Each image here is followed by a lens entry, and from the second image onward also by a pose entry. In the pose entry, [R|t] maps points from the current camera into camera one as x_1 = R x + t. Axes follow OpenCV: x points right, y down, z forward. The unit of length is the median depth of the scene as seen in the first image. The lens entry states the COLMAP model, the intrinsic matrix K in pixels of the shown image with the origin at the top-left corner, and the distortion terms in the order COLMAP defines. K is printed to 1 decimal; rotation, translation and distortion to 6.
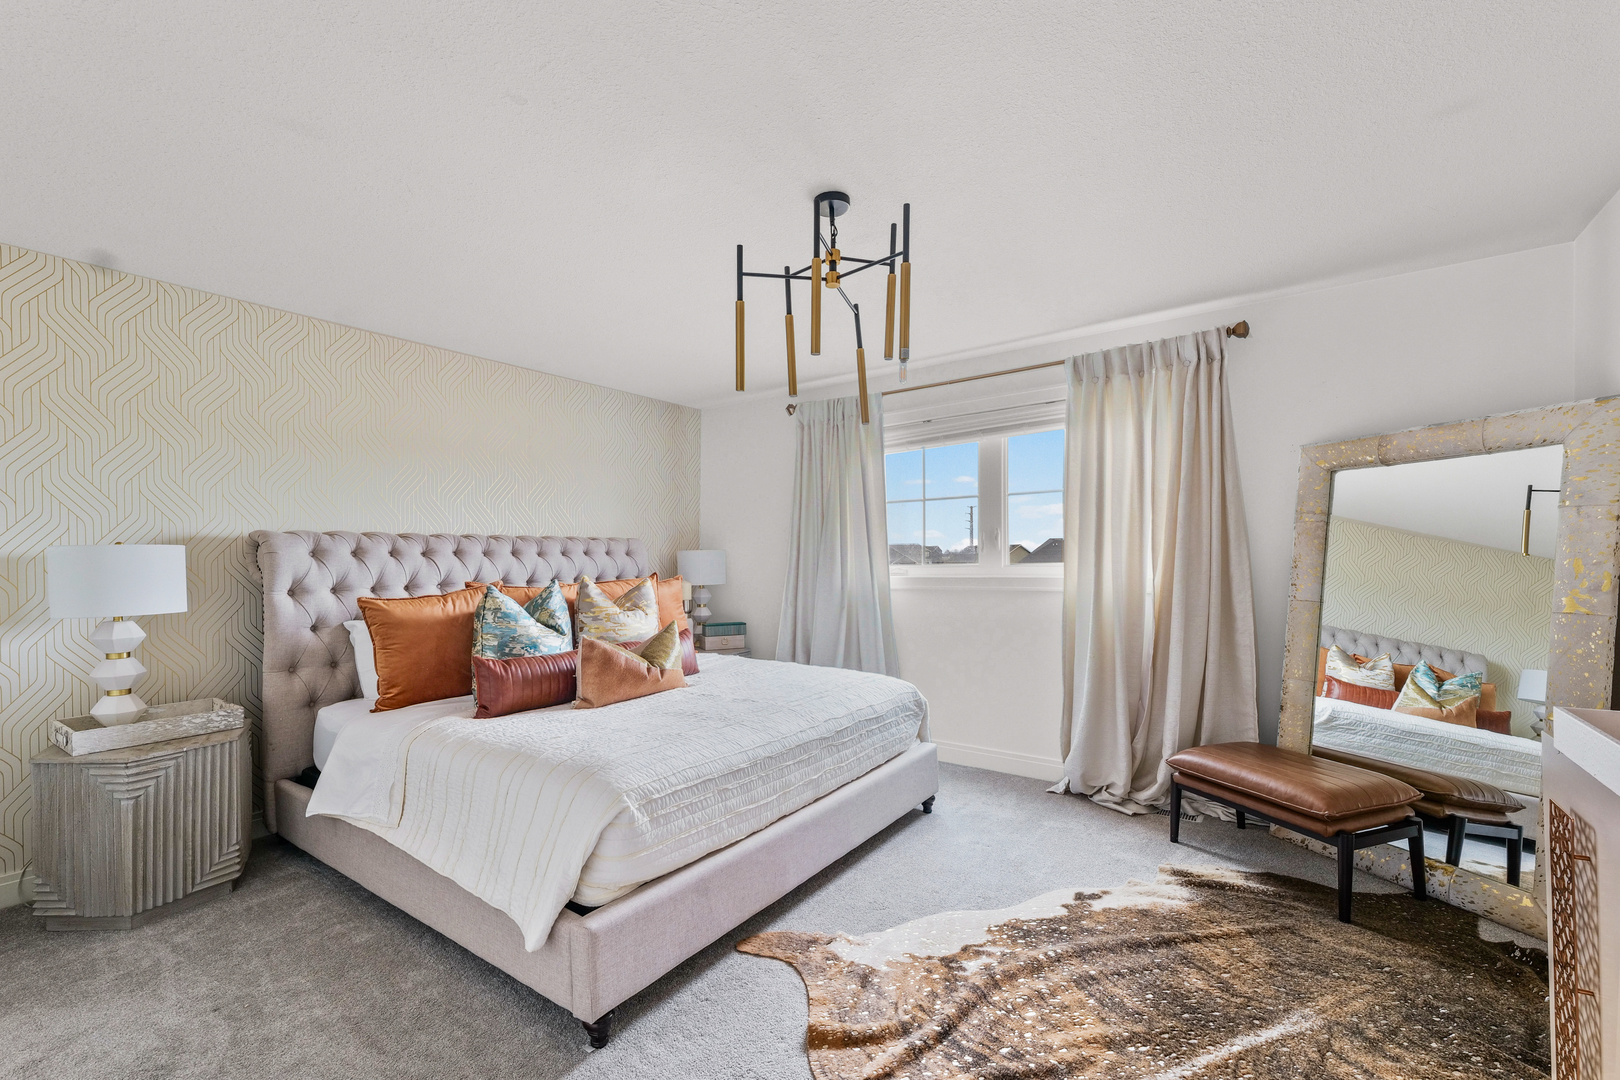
lens RADIAL K [[675.9, 0, 808.6], [0, 675.9, 546.3], [0, 0, 1]] dist [-0.000485, -0.000403]
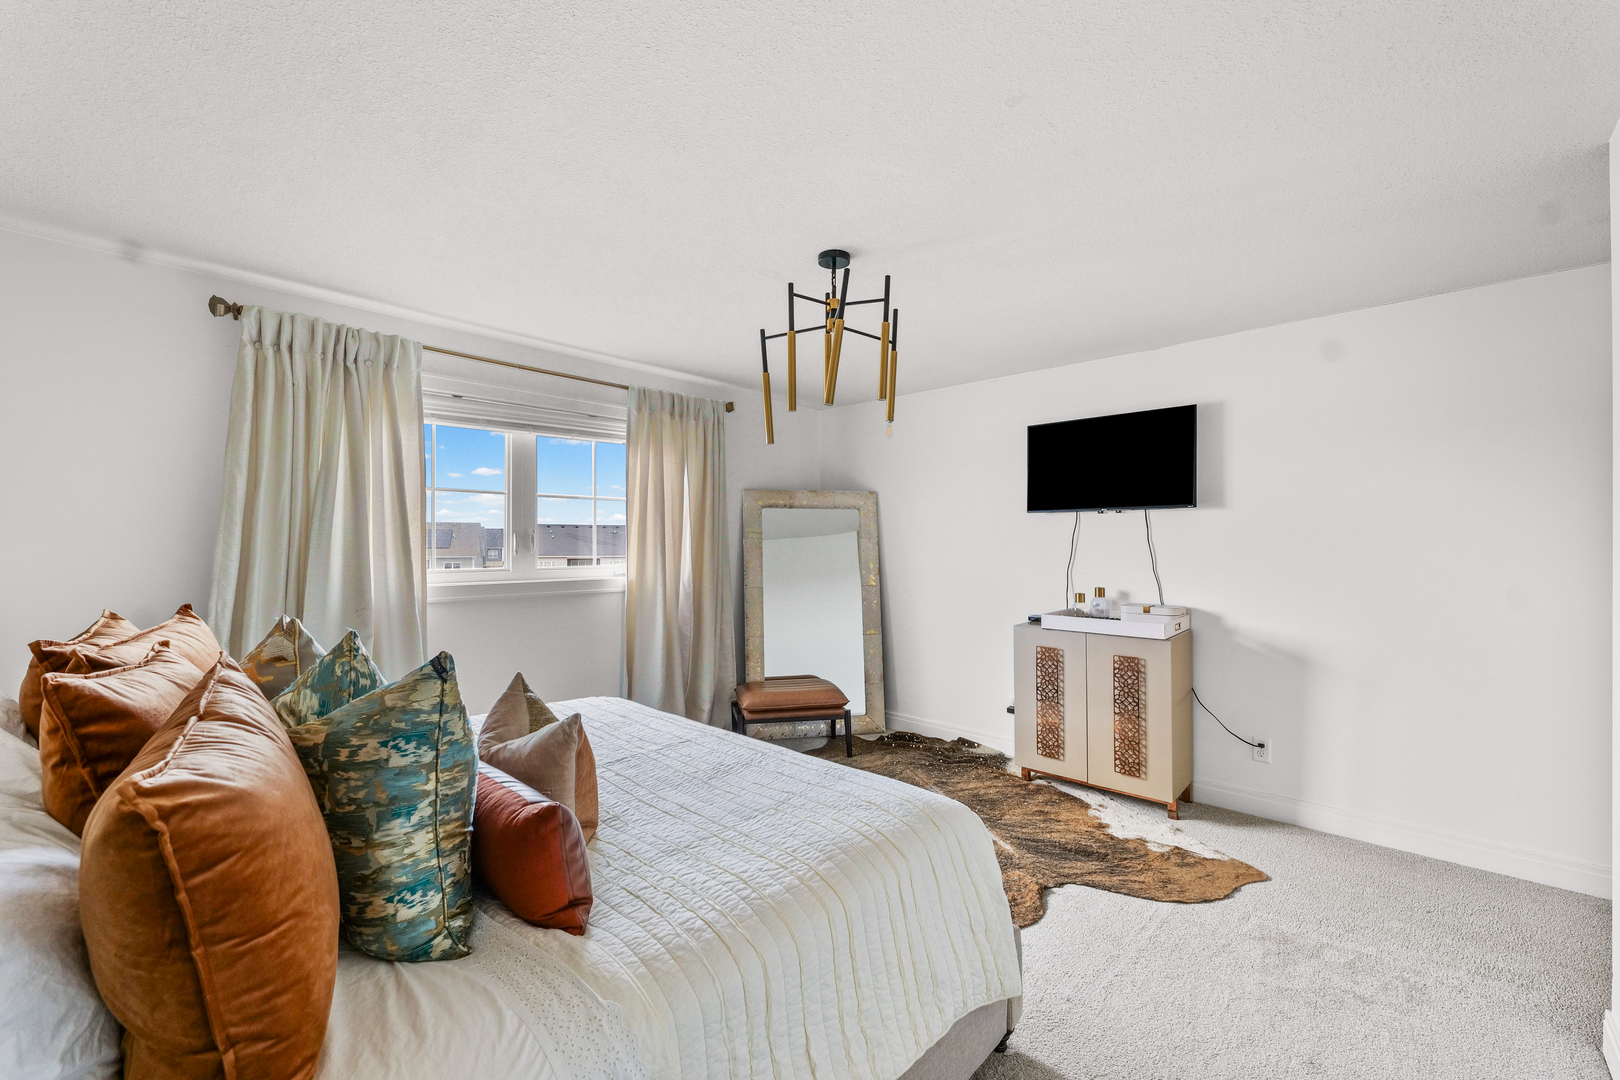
lens RADIAL K [[692.9, 0, 807.2], [0, 692.9, 566.4], [0, 0, 1]] dist [0.000663, -0.000024]
pose [[0.155101, 0.002676, 0.987895, -0.811637], [-0.024499, 0.999699, 0.001138, 0.018295], [-0.987595, -0.024379, 0.155120, 0.590632]]
